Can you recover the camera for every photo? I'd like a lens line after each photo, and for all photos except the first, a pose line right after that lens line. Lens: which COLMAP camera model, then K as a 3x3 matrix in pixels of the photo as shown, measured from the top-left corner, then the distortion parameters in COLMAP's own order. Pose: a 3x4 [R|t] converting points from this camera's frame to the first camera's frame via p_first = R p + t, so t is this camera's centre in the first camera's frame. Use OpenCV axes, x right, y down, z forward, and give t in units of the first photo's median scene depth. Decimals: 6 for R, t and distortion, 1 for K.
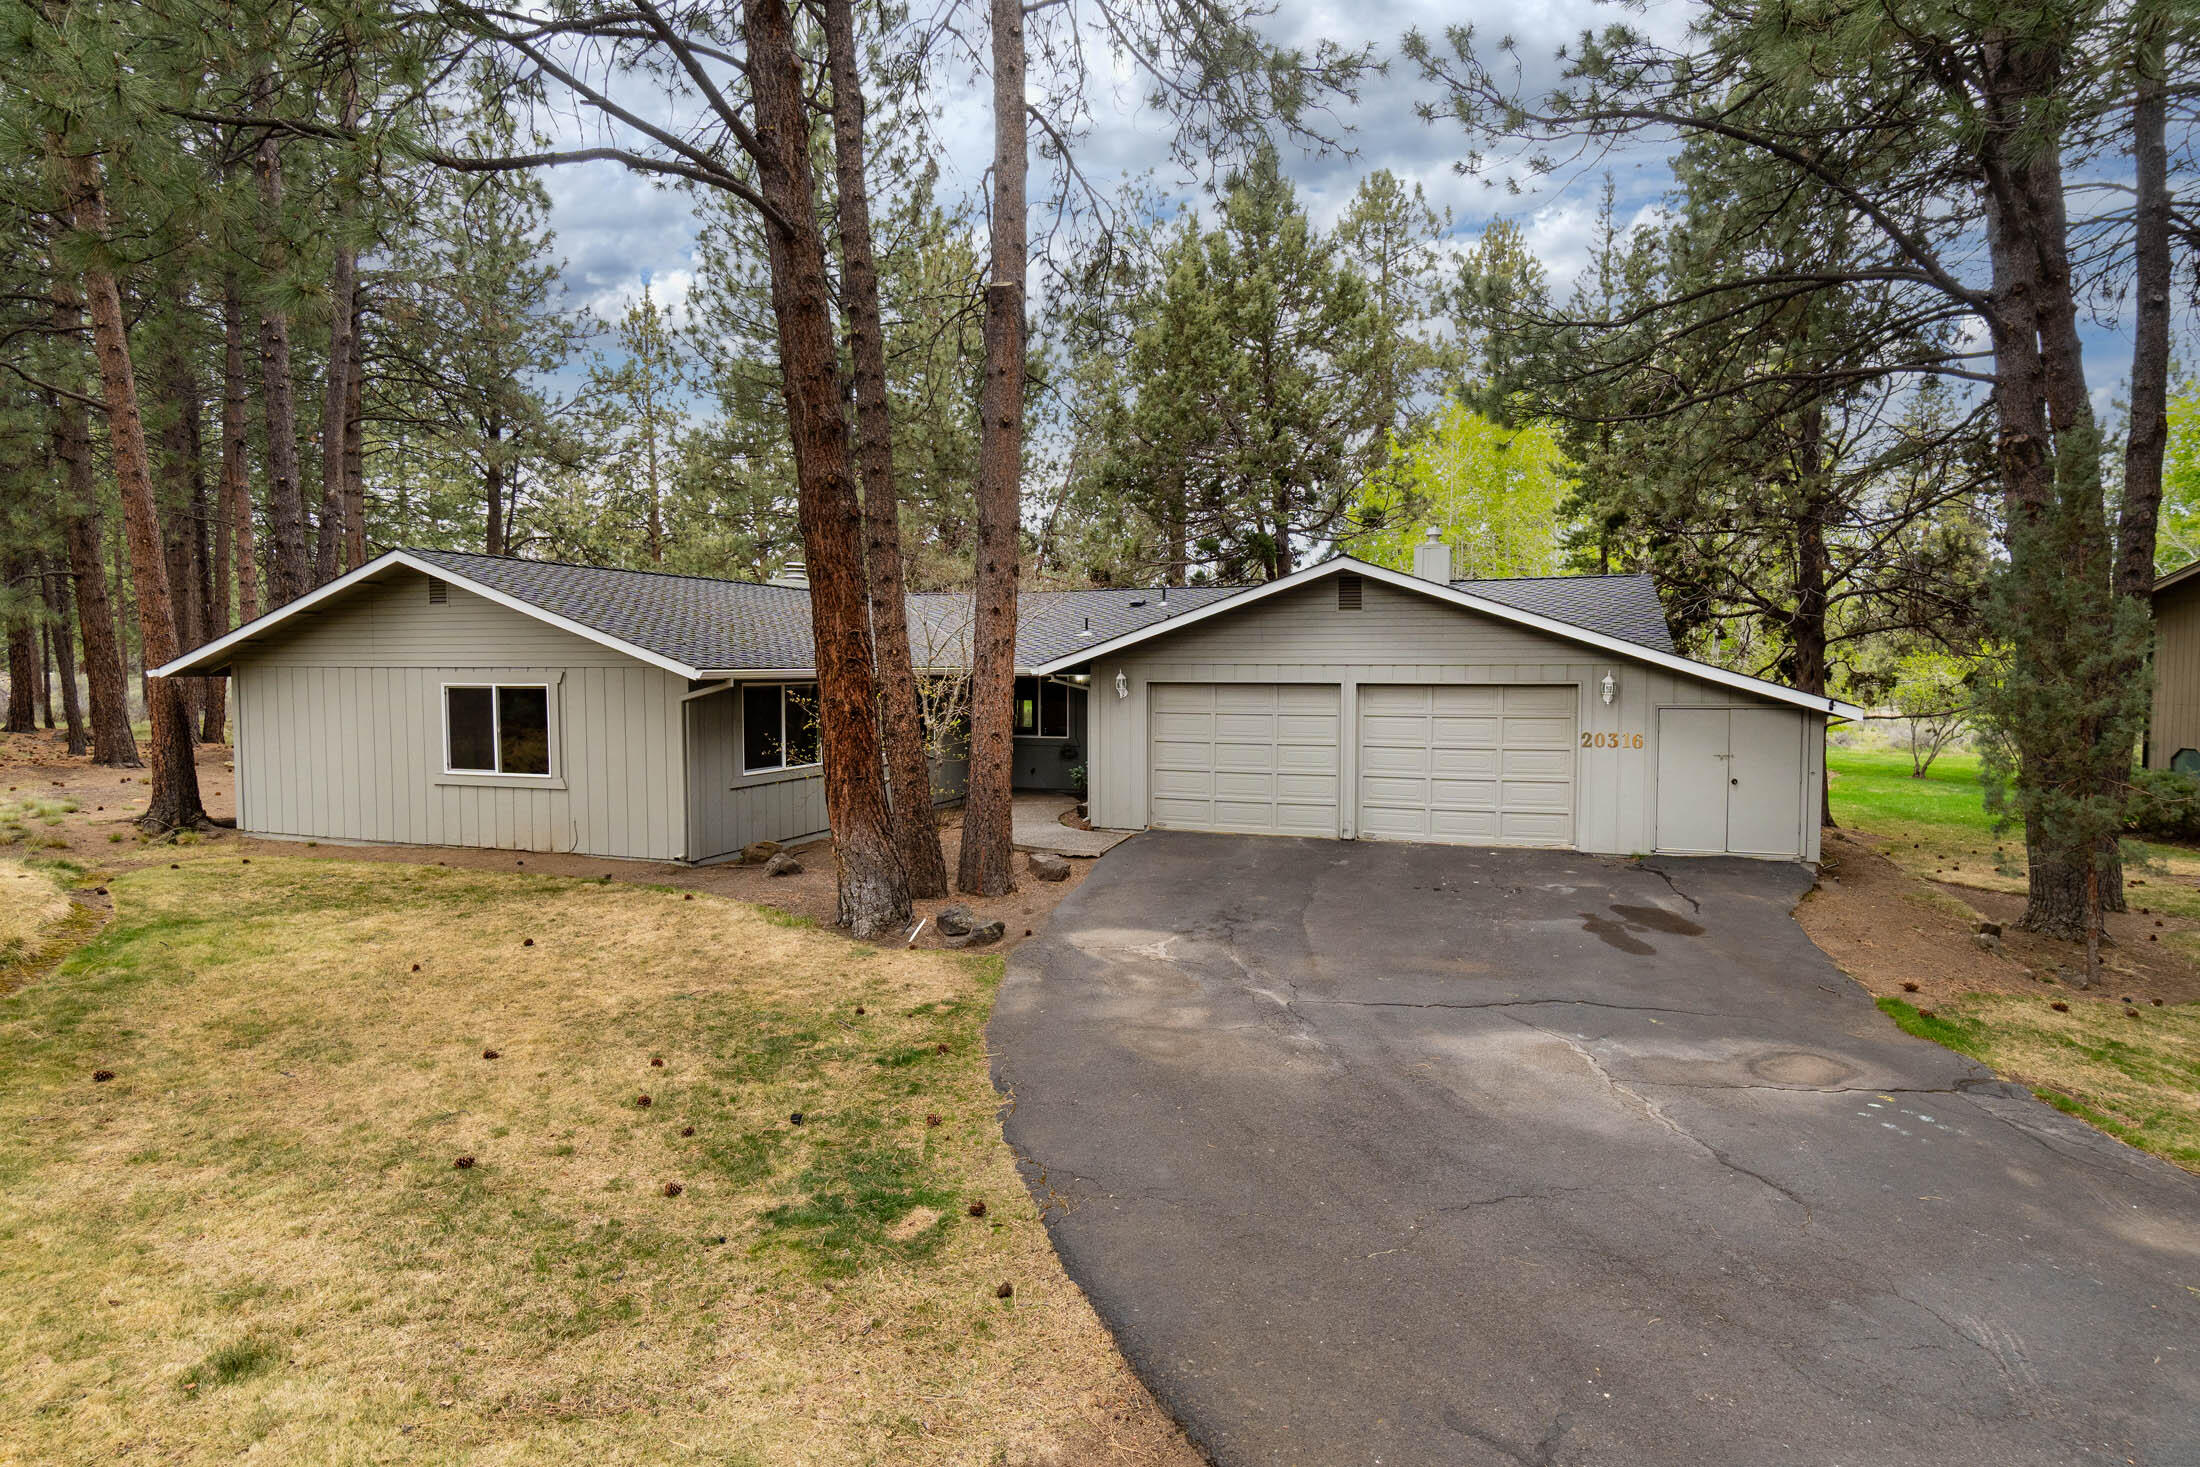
lens RADIAL K [[1144.5, 0, 1049.7], [0, 1144.5, 736.4], [0, 0, 1]] dist [-0.002264, 0.000007]
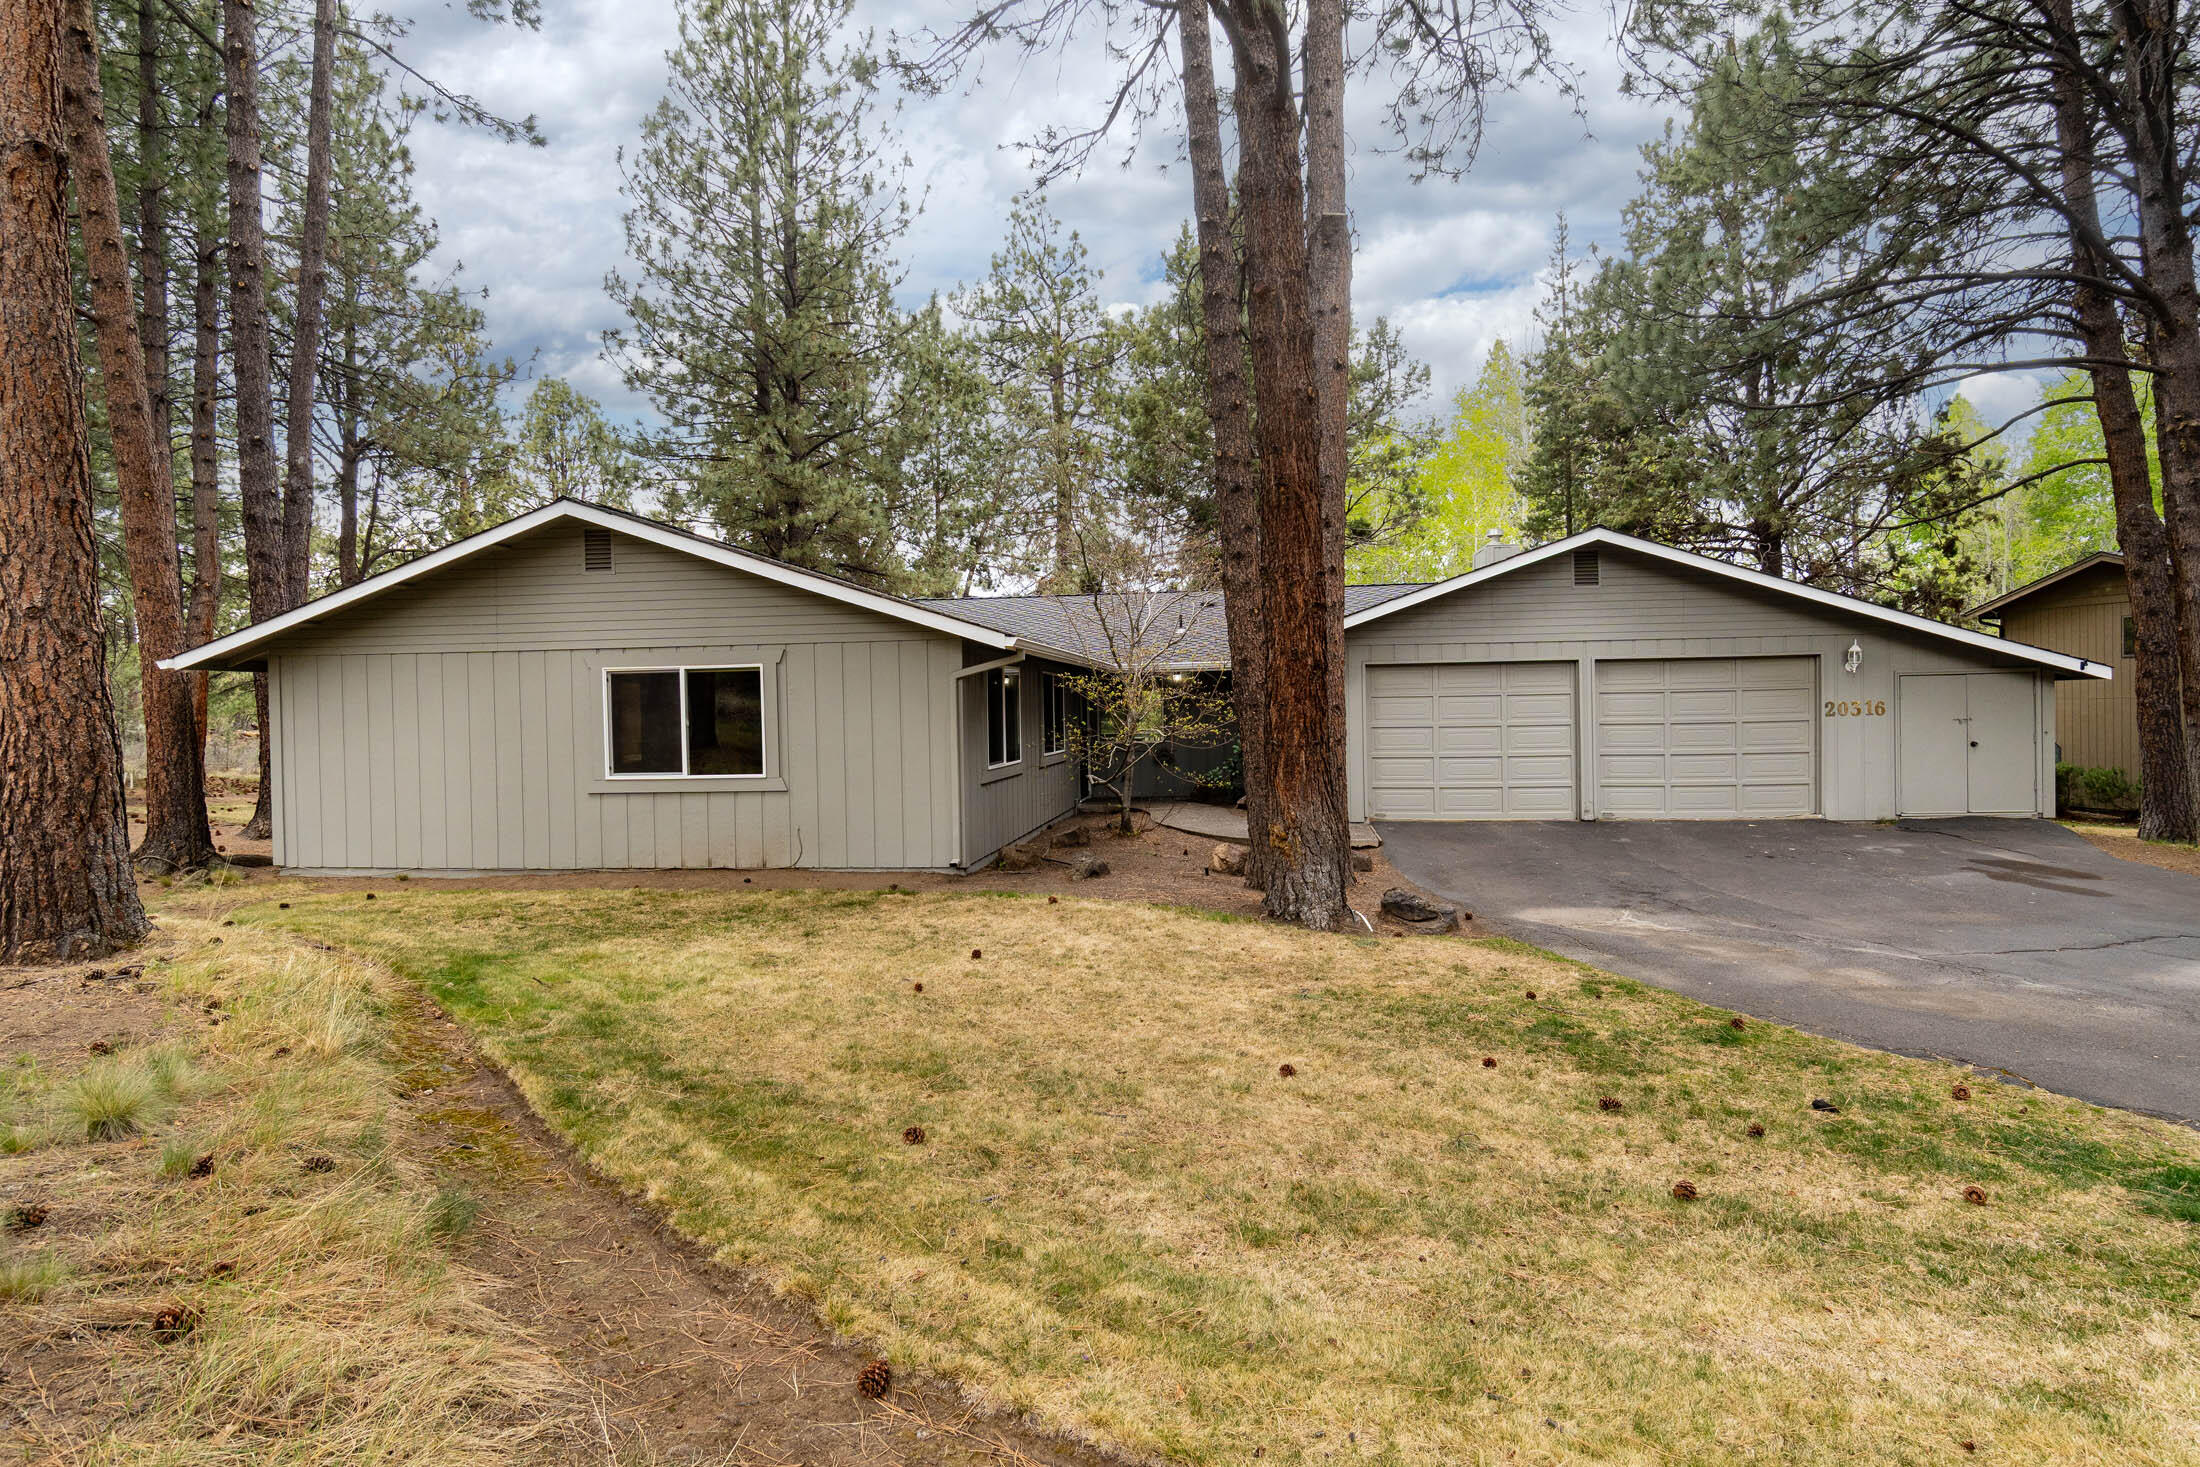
lens RADIAL K [[1144.5, 0, 1100.4], [0, 1144.5, 737.2], [0, 0, 1]] dist [-0.002264, 0.000007]
pose [[0.978712, -0.022994, 0.203947, -0.373464], [0.029659, 0.999119, -0.029682, 0.039234], [-0.203085, 0.035099, 0.978532, 0.141487]]
